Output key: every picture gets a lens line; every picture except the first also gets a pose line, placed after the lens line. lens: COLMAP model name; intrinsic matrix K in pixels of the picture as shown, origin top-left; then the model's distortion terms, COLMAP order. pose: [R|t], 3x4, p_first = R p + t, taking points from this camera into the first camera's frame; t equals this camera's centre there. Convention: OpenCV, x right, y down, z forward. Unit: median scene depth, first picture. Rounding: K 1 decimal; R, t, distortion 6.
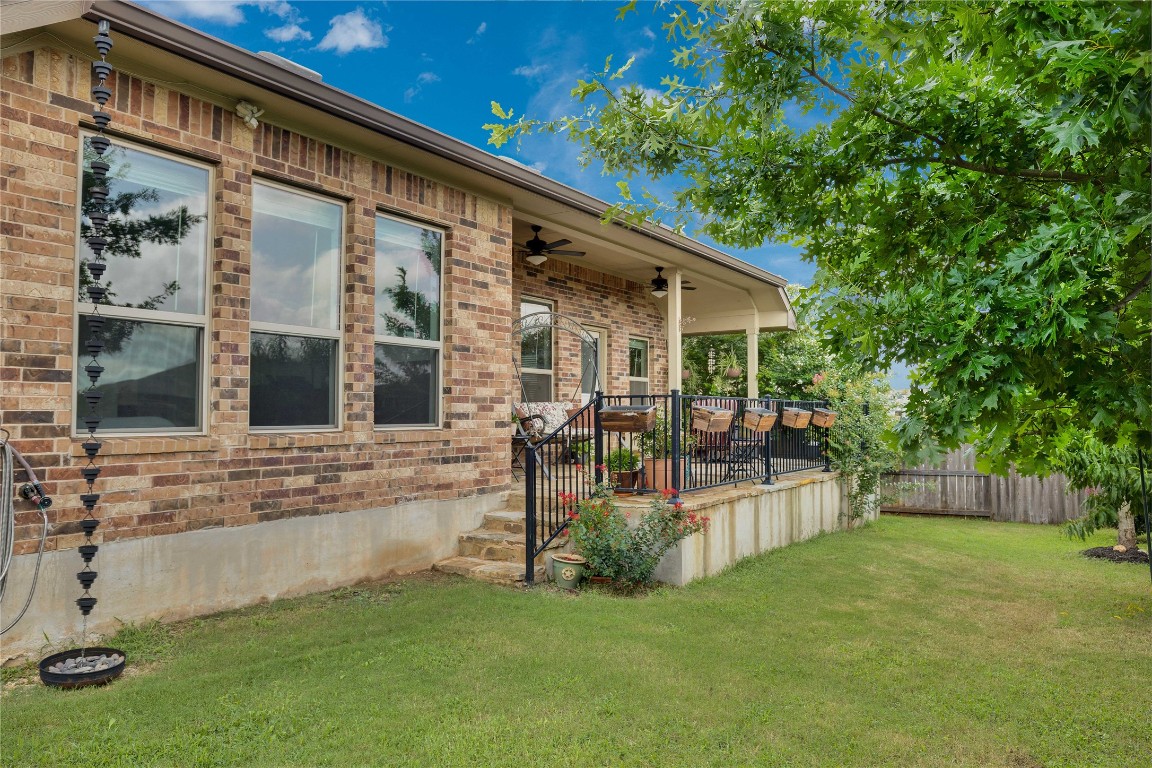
lens RADIAL K [[795.8, 0, 575.1], [0, 795.8, 384.0], [0, 0, 1]] dist [-0.001870, -0.000470]
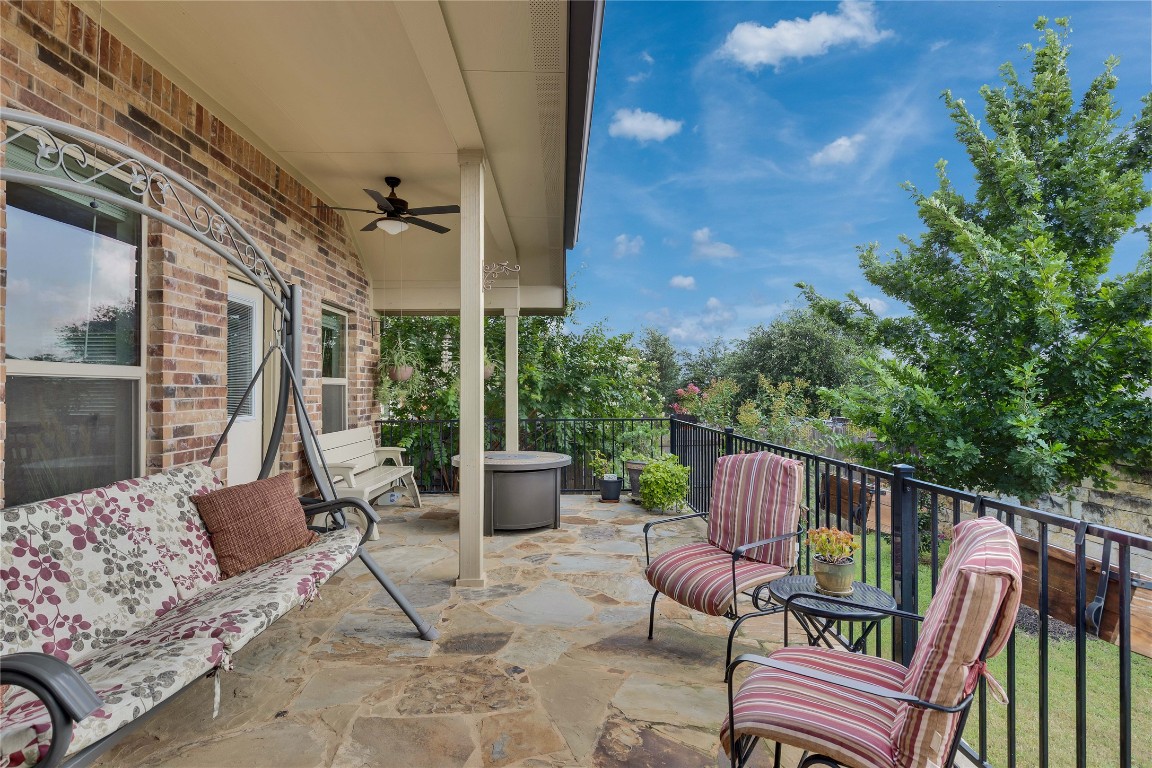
lens RADIAL K [[587.2, 0, 581.2], [0, 587.2, 382.8], [0, 0, 1]] dist [0.000152, -0.000052]
pose [[0.824796, 0.005270, 0.565406, -0.024710], [-0.017877, 0.999700, 0.016761, -0.030818], [-0.565148, -0.023932, 0.824642, 1.105214]]
